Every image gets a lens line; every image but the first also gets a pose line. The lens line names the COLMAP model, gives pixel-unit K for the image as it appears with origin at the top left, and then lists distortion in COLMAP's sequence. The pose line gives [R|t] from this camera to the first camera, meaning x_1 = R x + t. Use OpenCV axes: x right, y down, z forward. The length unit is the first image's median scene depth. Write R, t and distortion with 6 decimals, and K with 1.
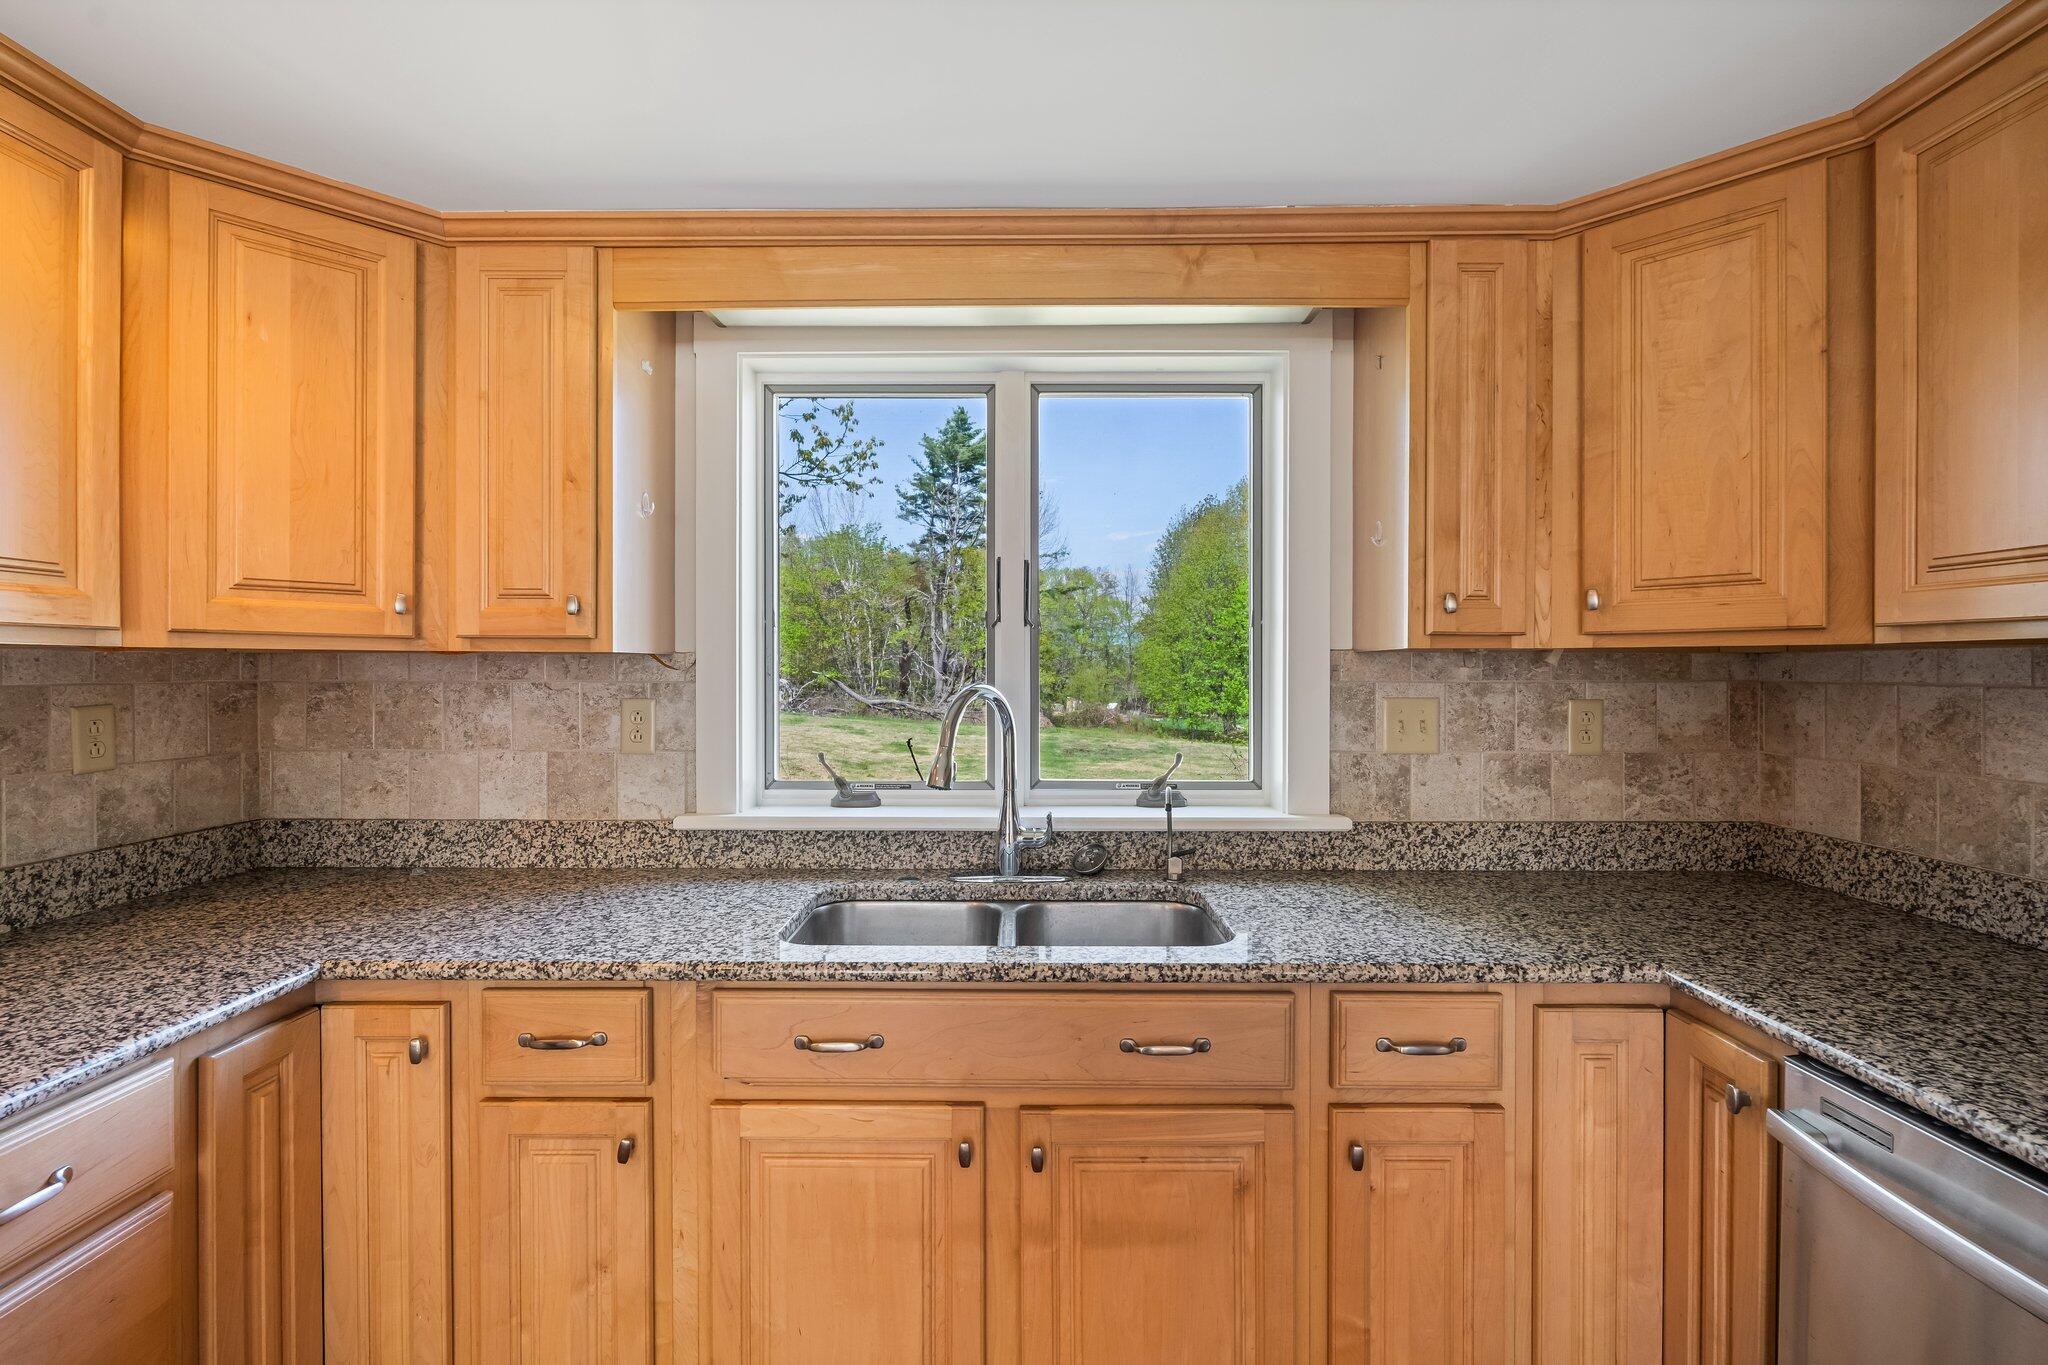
lens RADIAL K [[897.0, 0, 984.7], [0, 897.0, 673.2], [0, 0, 1]] dist [-0.006415, 0.000486]
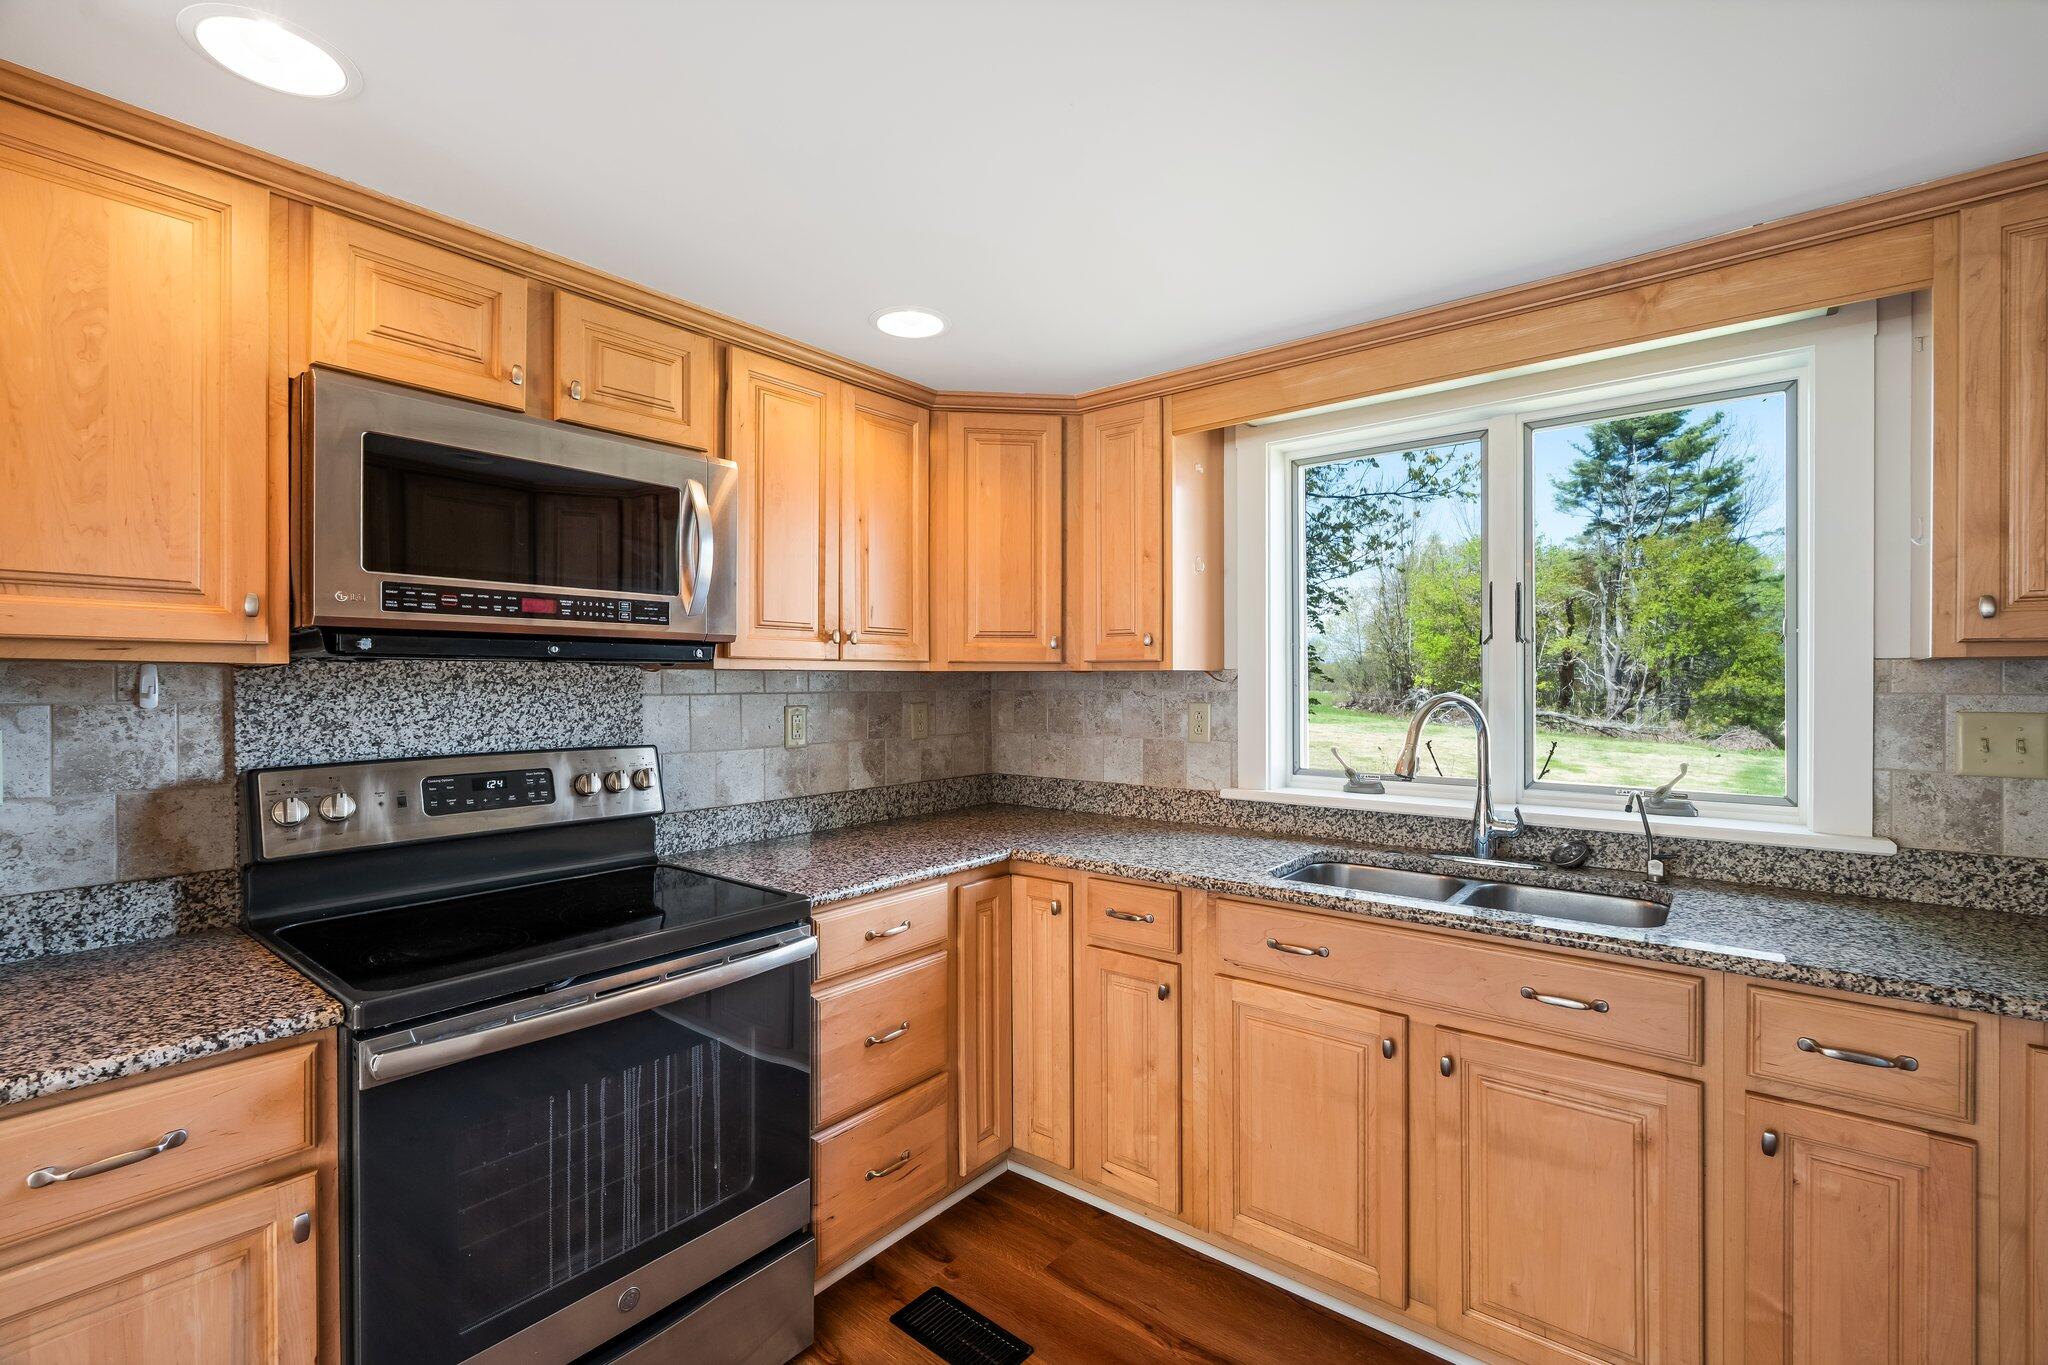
lens RADIAL K [[897.0, 0, 1030.7], [0, 897.0, 682.2], [0, 0, 1]] dist [-0.006415, 0.000486]
pose [[0.785706, -0.002175, -0.618596, 0.316241], [0.001559, 0.999998, -0.001536, -0.002428], [0.618598, 0.000242, 0.785708, -0.302693]]
